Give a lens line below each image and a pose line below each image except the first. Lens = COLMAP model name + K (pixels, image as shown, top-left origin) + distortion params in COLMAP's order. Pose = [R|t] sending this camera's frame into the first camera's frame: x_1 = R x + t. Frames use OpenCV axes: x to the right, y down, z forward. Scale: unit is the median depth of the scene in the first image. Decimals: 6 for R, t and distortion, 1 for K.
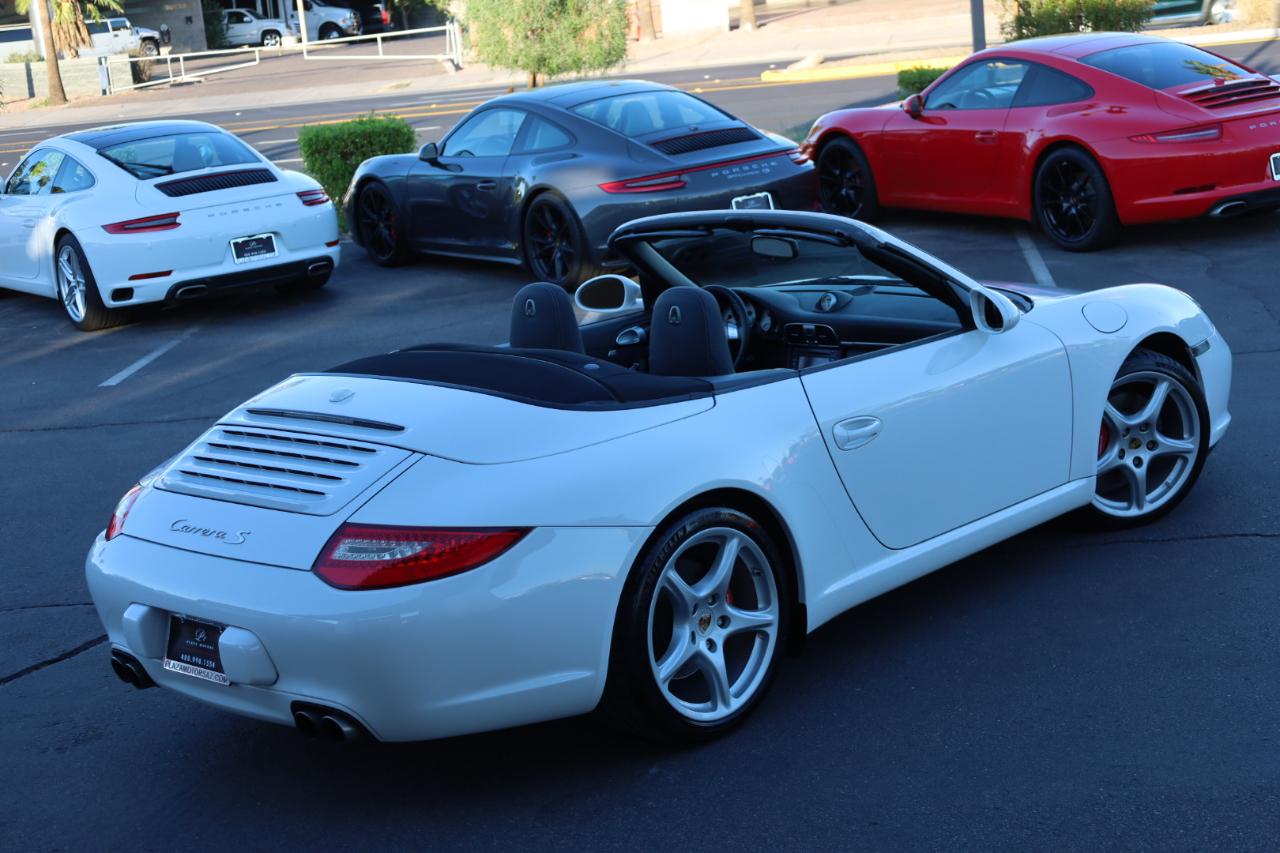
lens RADIAL K [[2079.6, 0, 645.5], [0, 2079.6, 429.4], [0, 0, 1]] dist [0.006433, 0.028503]
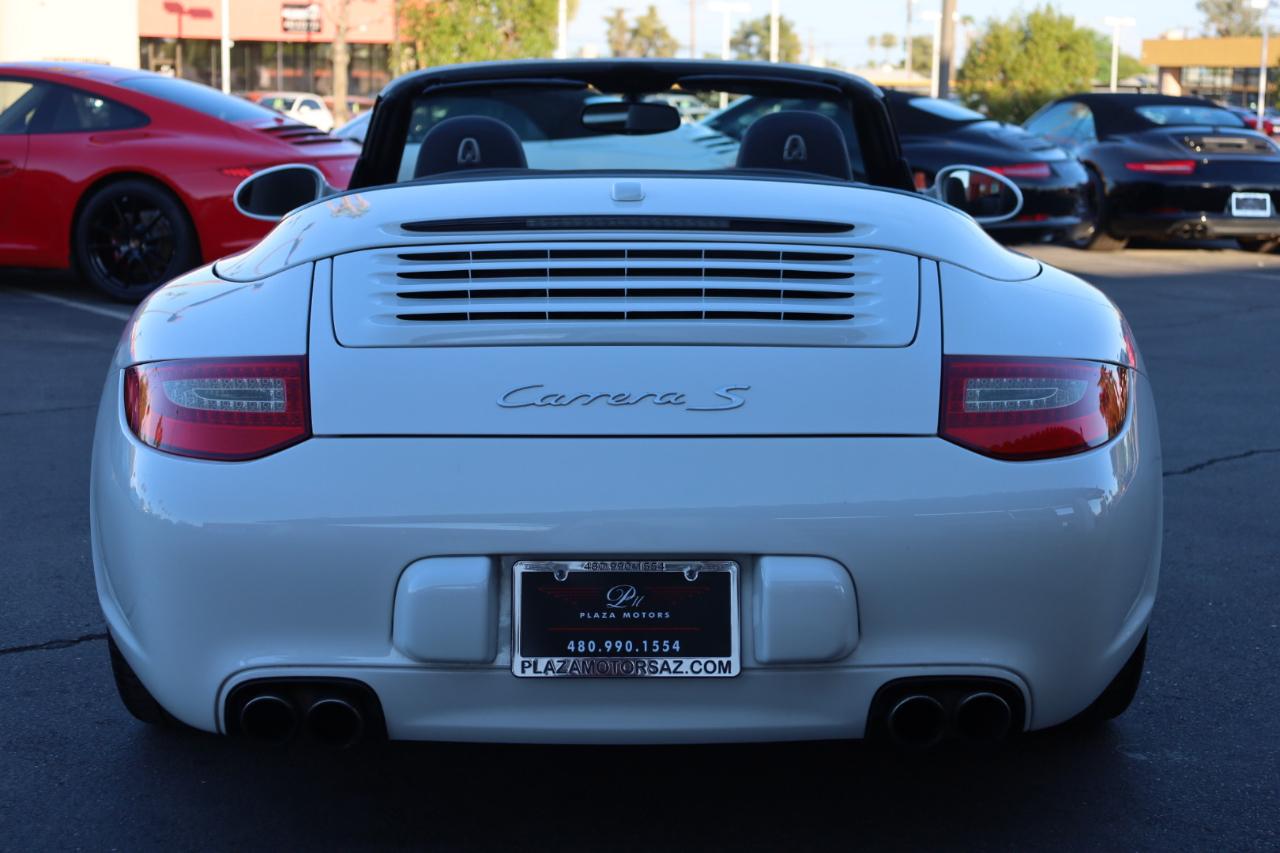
lens RADIAL K [[2079.6, 0, 645.5], [0, 2079.6, 429.4], [0, 0, 1]] dist [0.006433, 0.028503]
pose [[0.714681, -0.004437, 0.699436, -0.432591], [0.073091, 0.994979, -0.068373, 0.070243], [-0.695621, 0.099988, 0.711417, 0.467759]]
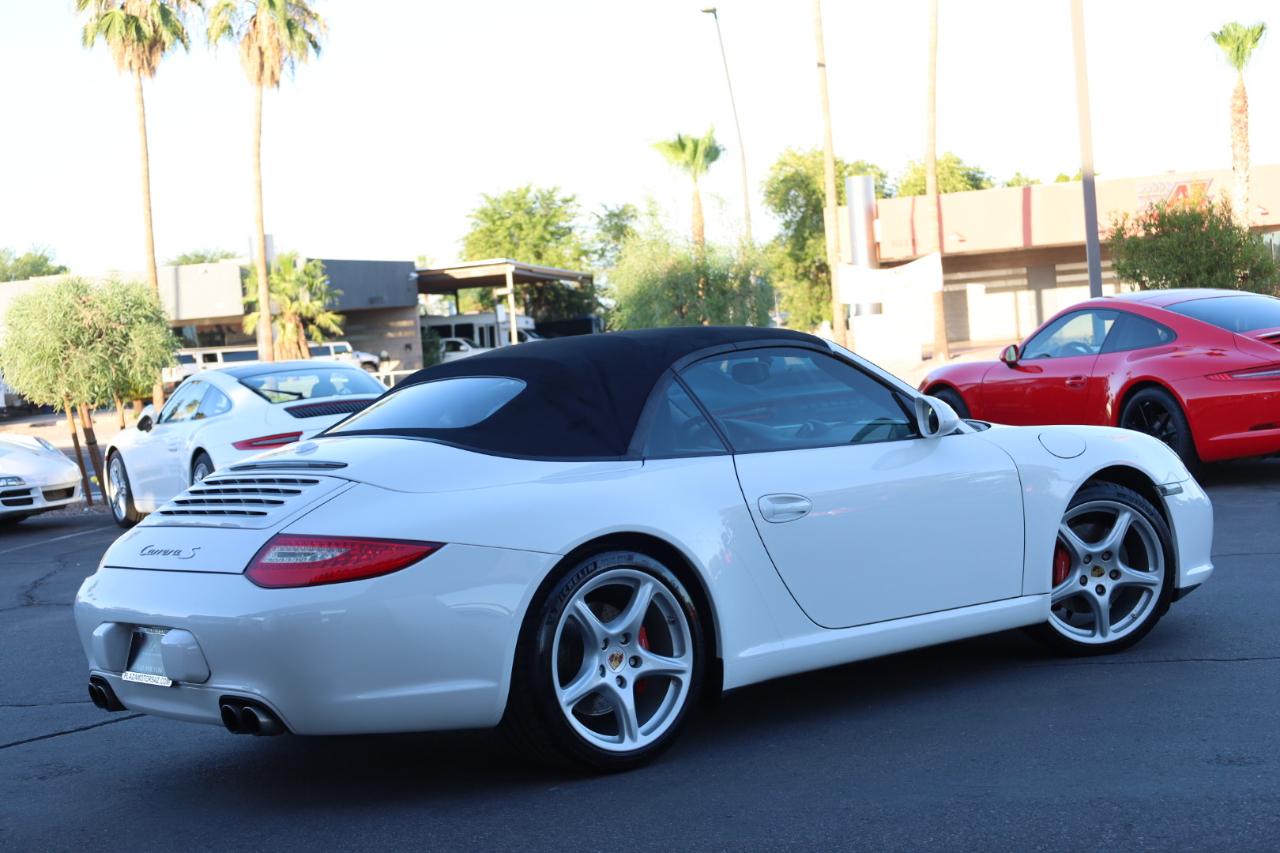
lens RADIAL K [[2088.4, 0, 627.7], [0, 2088.4, 428.2], [0, 0, 1]] dist [-0.021266, 0.064488]
pose [[0.992953, 0.026094, -0.115598, 0.120152], [-0.045190, 0.985124, -0.165795, 0.118390], [0.109552, 0.169851, 0.979362, -0.055333]]
